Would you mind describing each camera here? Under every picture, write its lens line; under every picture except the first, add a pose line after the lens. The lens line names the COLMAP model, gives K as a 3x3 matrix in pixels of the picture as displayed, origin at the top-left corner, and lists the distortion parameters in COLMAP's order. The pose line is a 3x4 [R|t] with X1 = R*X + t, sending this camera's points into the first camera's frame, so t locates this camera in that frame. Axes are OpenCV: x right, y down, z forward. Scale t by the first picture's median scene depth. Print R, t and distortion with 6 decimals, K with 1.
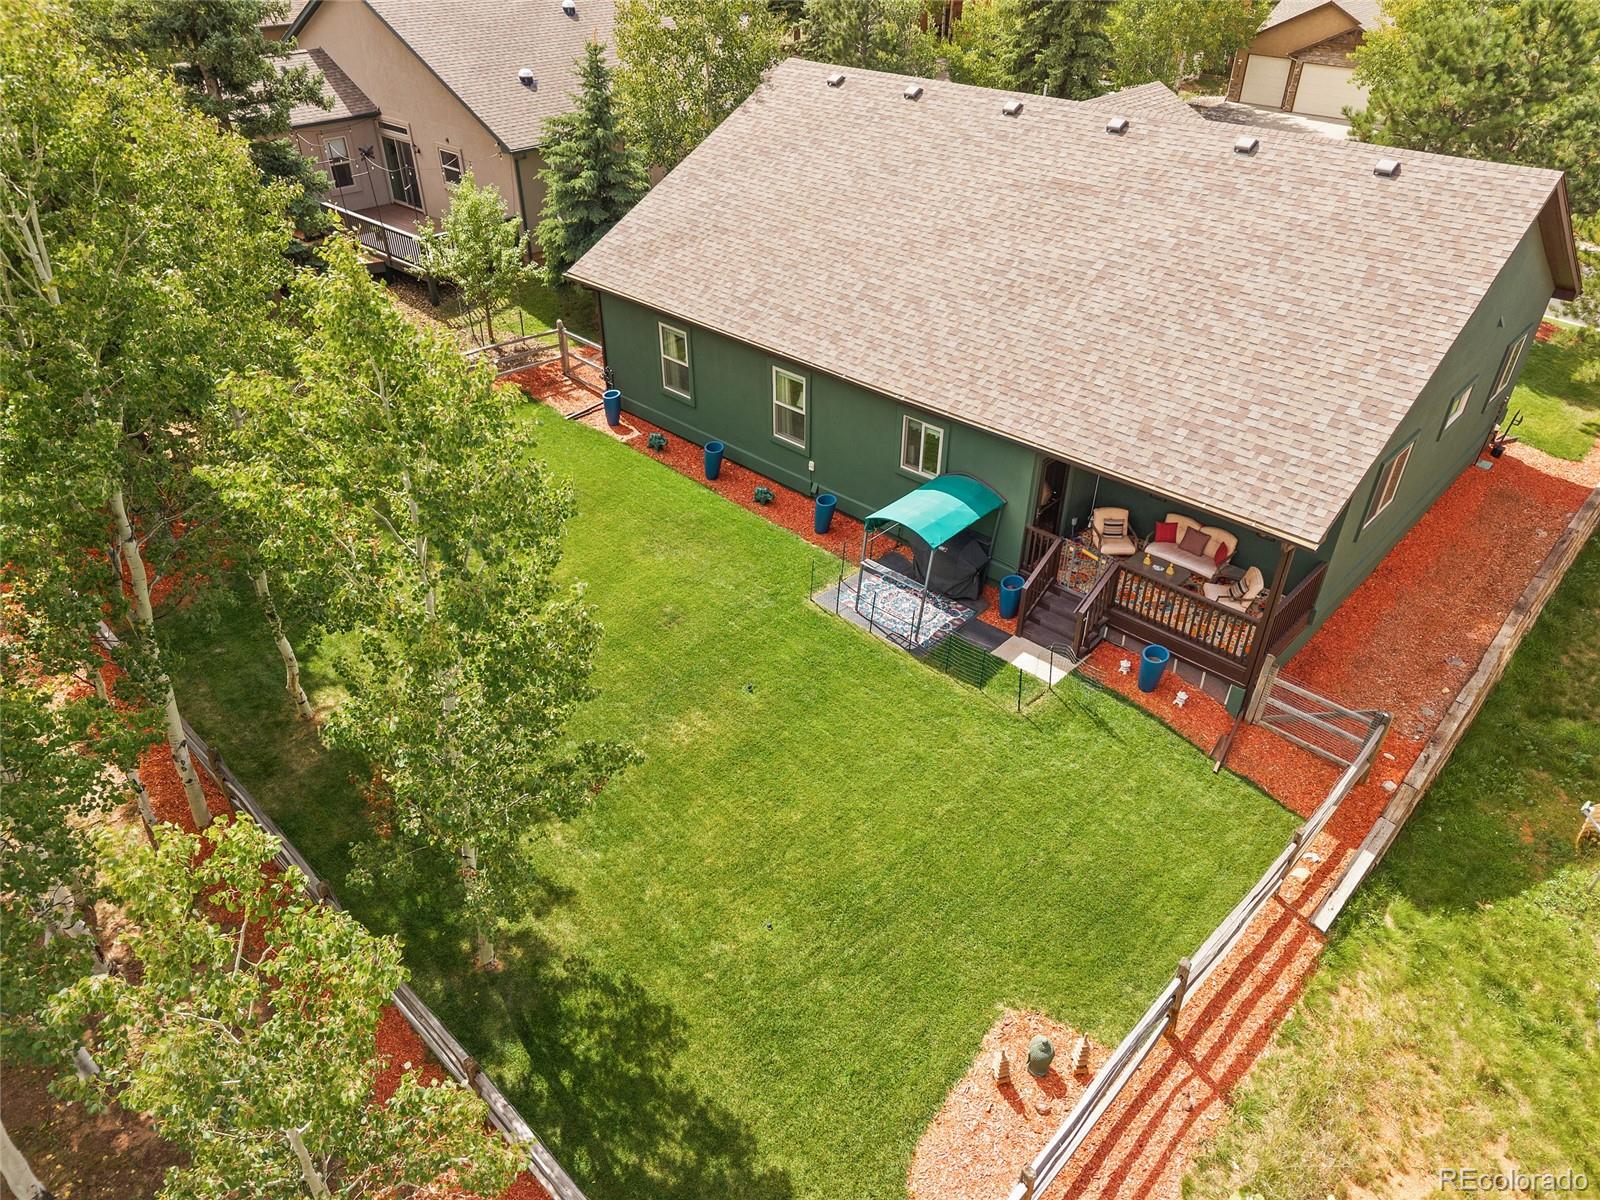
lens RADIAL K [[1089.8, 0, 800.0], [0, 1089.8, 600.0], [0, 0, 1]] dist [0.038592, -0.043209]
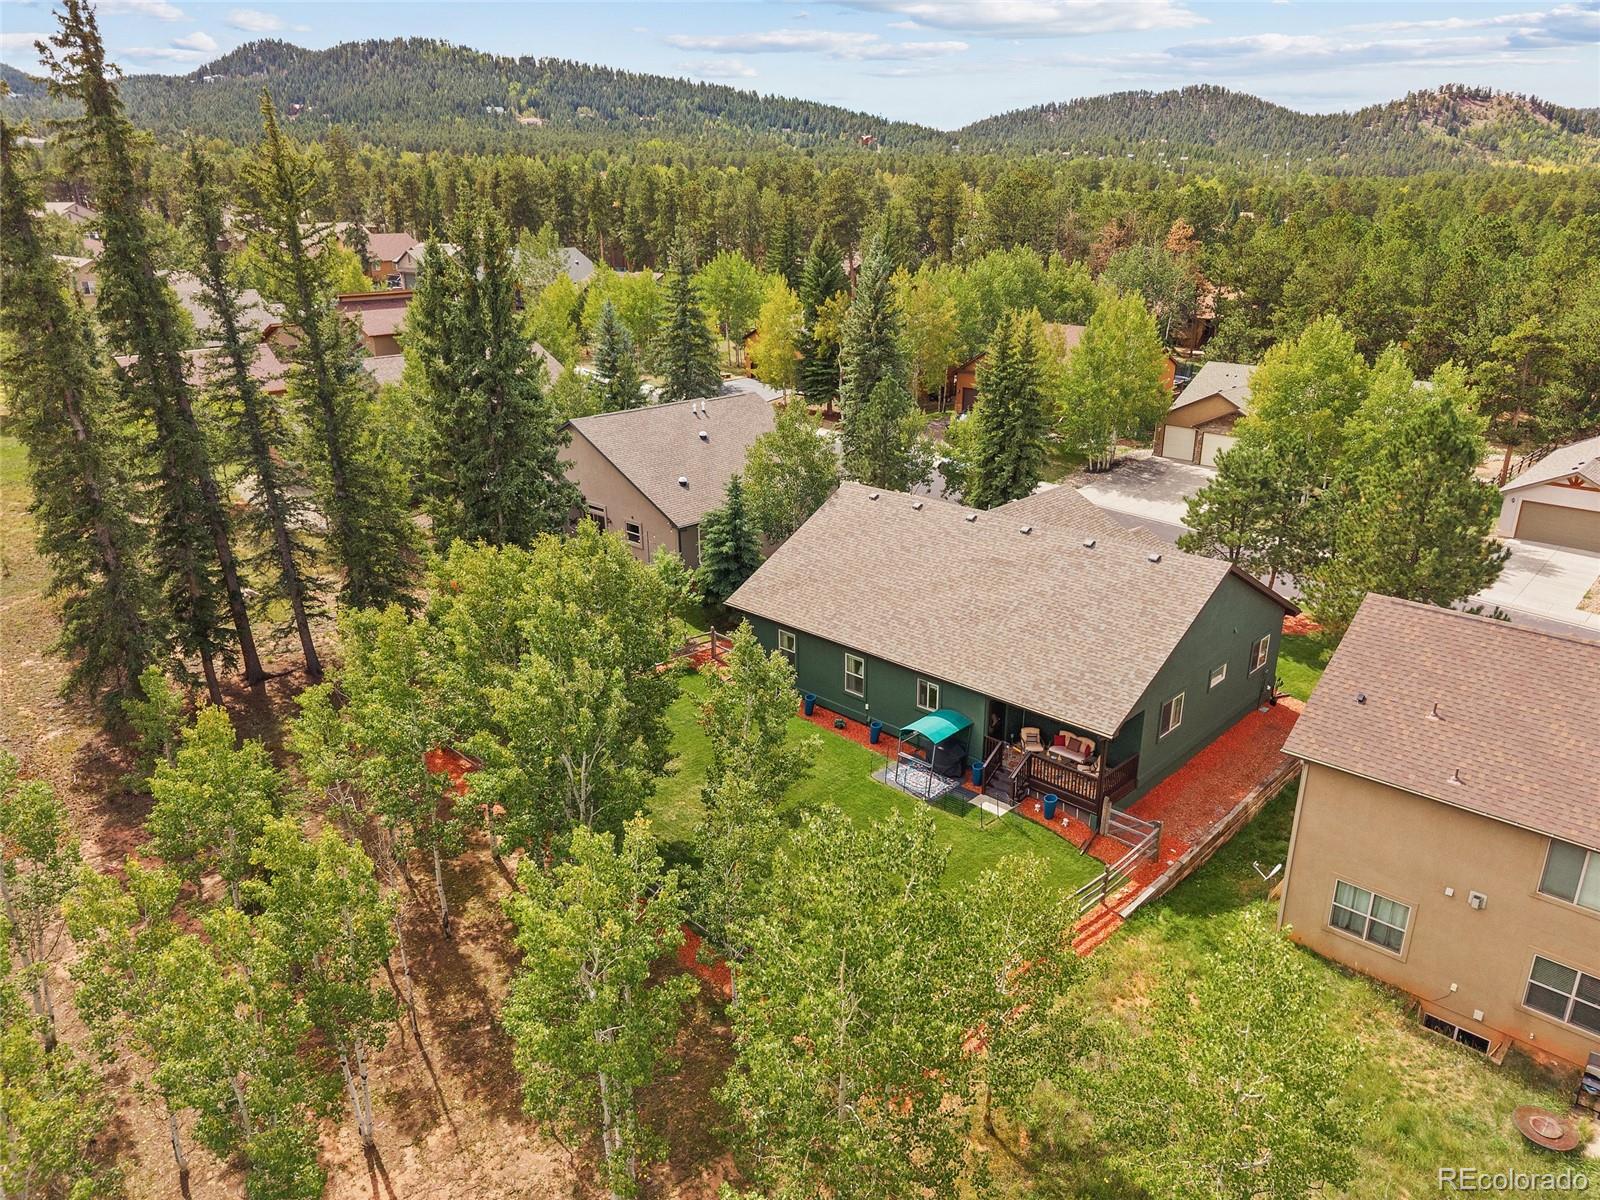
lens RADIAL K [[1071.1, 0, 801.6], [0, 1071.1, 598.8], [0, 0, 1]] dist [0.089003, -0.116471]
pose [[0.999882, -0.005169, -0.014435, -0.082380], [0.001369, 0.967794, -0.251738, 0.170110], [0.015271, 0.251689, 0.967688, -0.868969]]
